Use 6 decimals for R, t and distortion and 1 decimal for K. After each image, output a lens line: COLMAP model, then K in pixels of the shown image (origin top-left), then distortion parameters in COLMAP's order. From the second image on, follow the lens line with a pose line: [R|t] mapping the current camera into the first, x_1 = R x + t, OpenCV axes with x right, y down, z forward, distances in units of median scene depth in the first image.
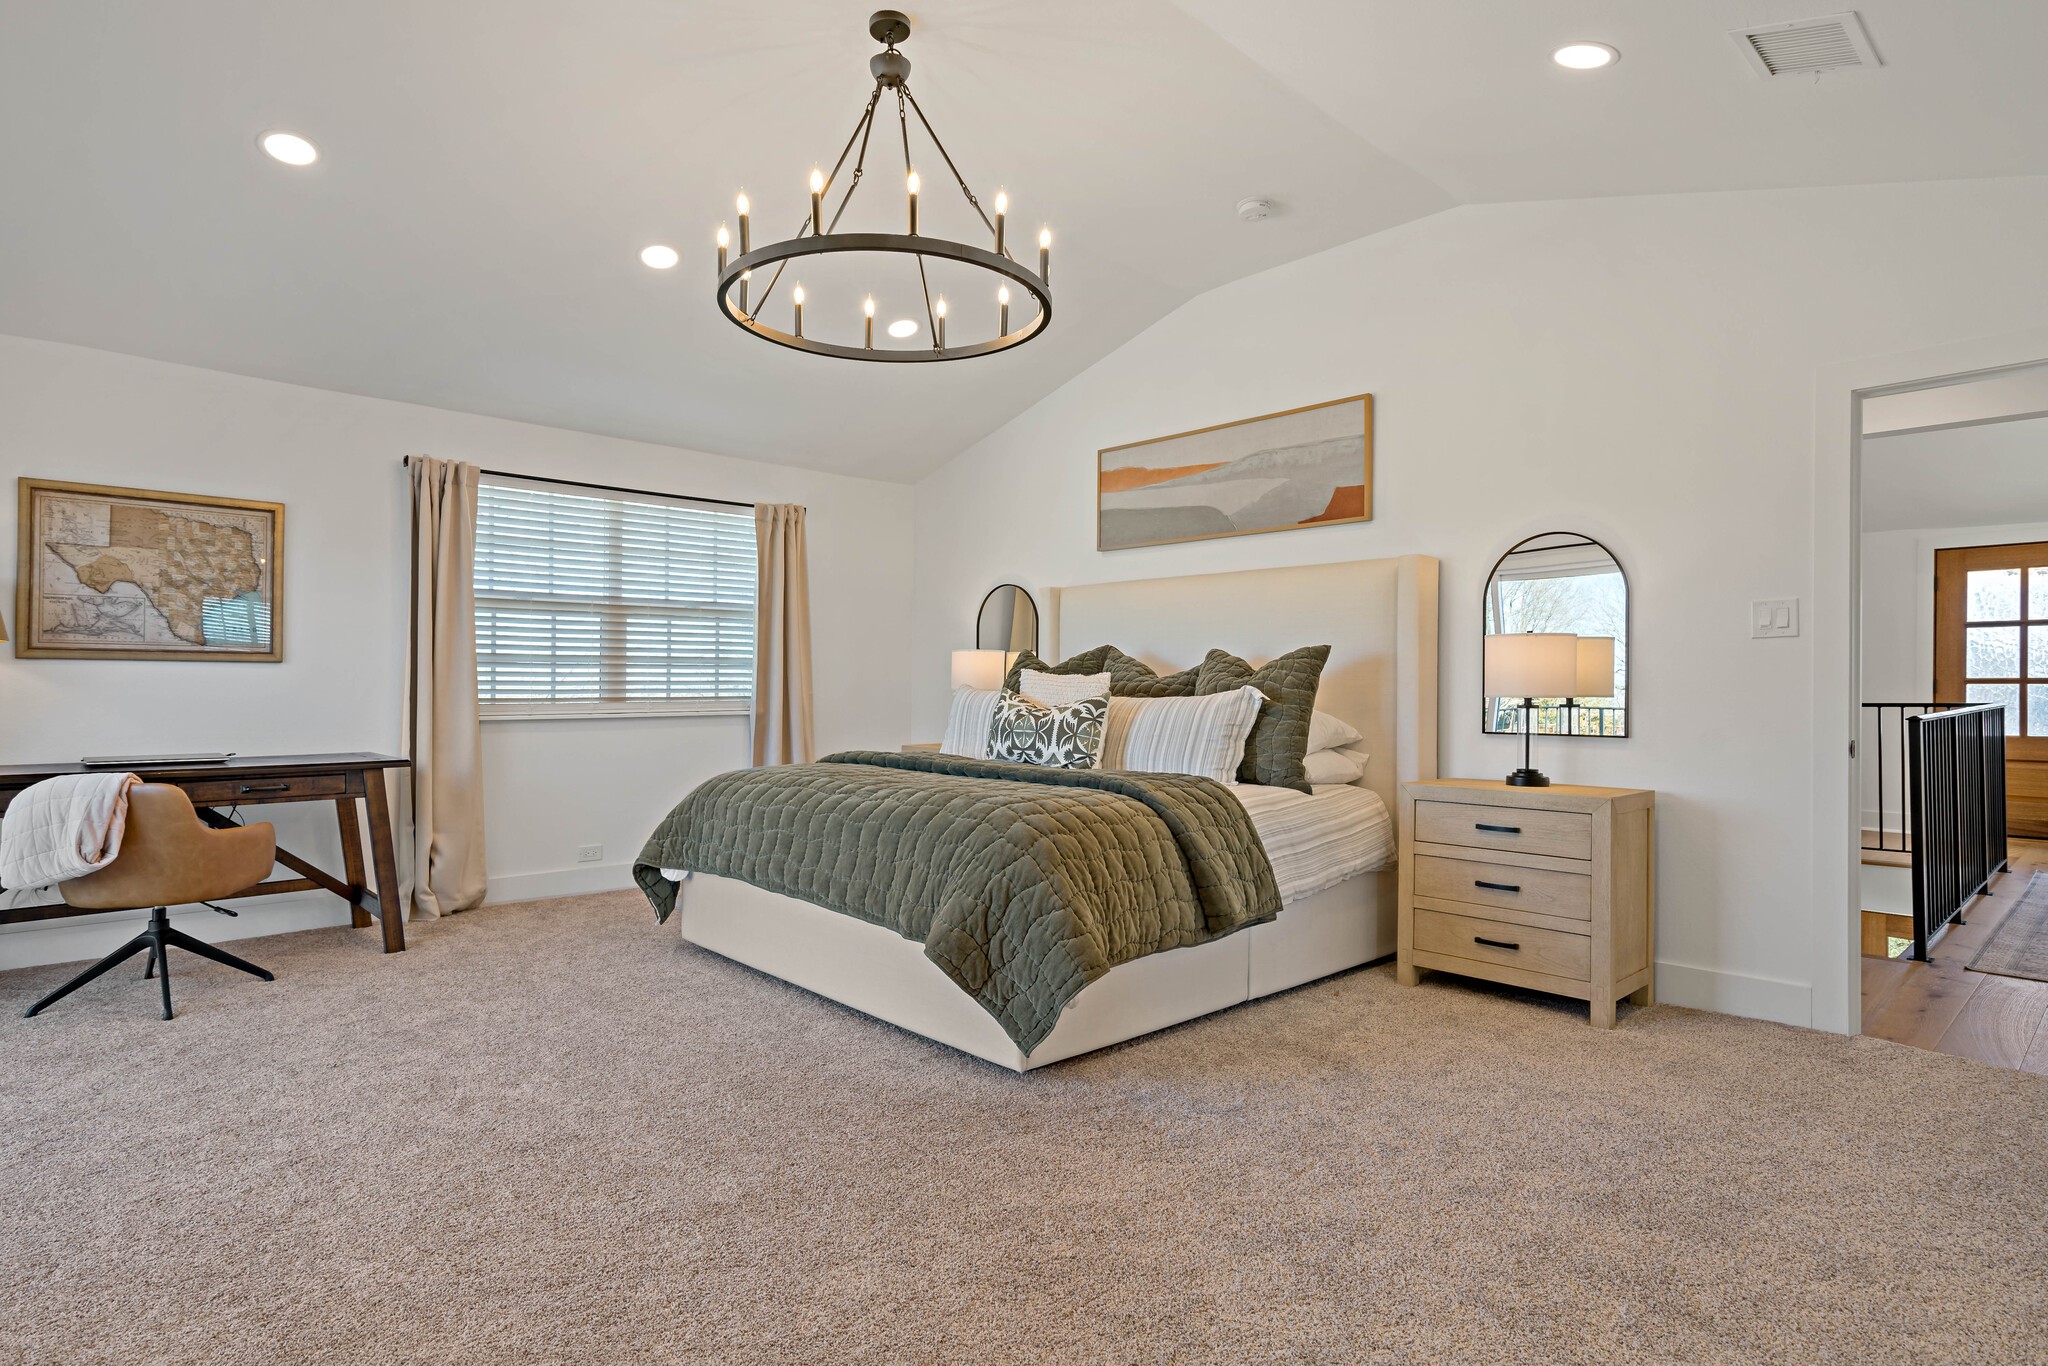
lens RADIAL K [[1116.0, 0, 1024.0], [0, 1116.0, 683.0], [0, 0, 1]] dist [0.098834, 0.000034]
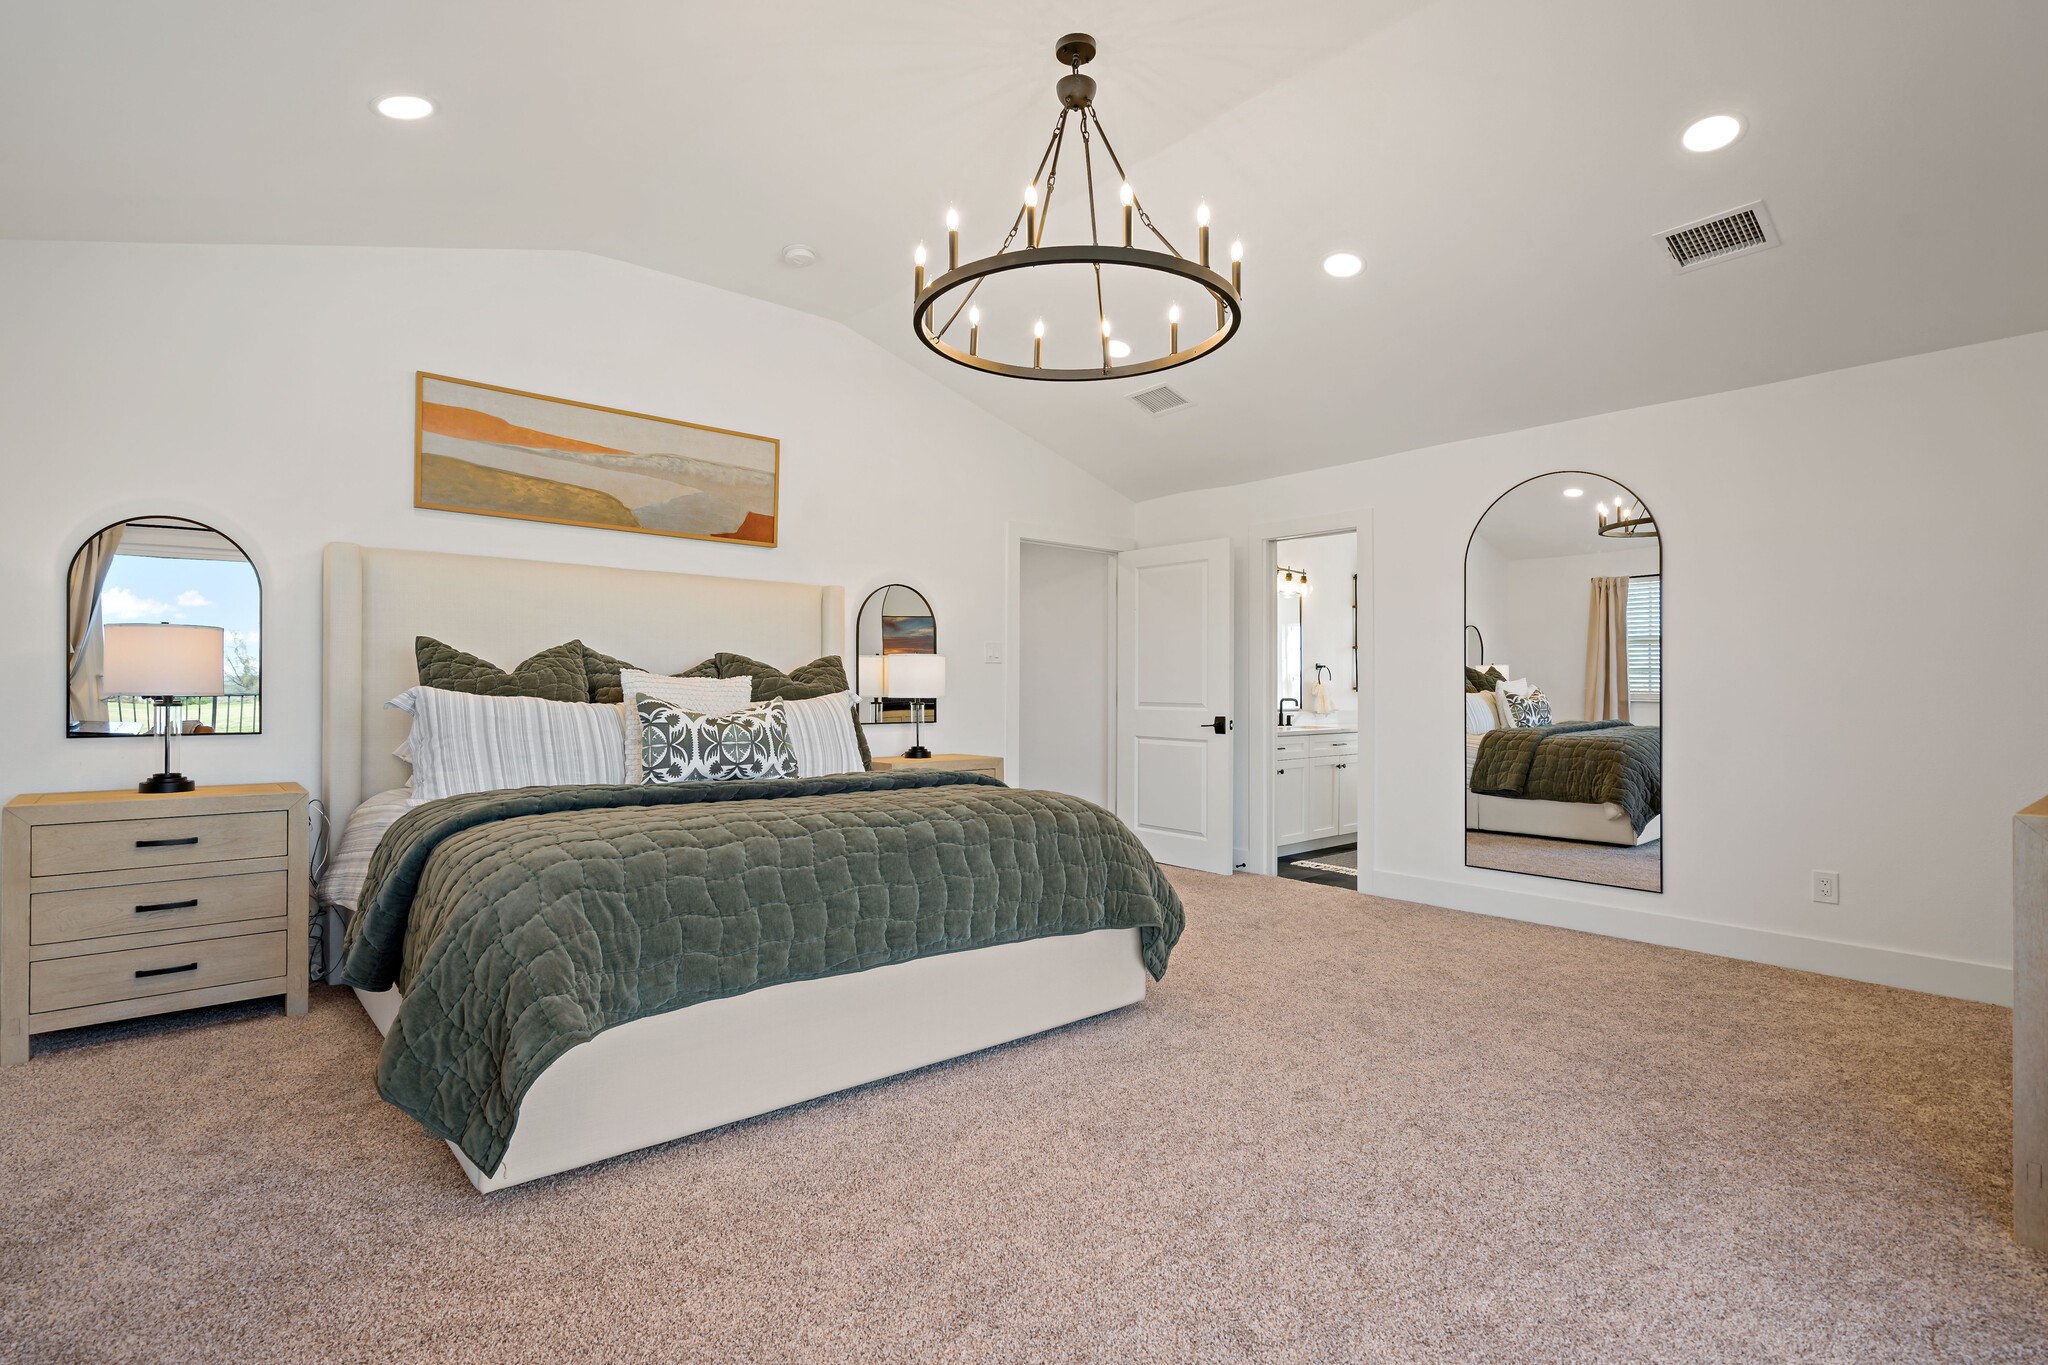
lens RADIAL K [[958.2, 0, 1018.6], [0, 958.2, 692.5], [0, 0, 1]] dist [0.000466, -0.000009]
pose [[0.058513, -0.005823, 0.998270, -0.669888], [-0.011577, 0.999912, 0.006511, -0.002996], [-0.998220, -0.011938, 0.058440, 0.683334]]
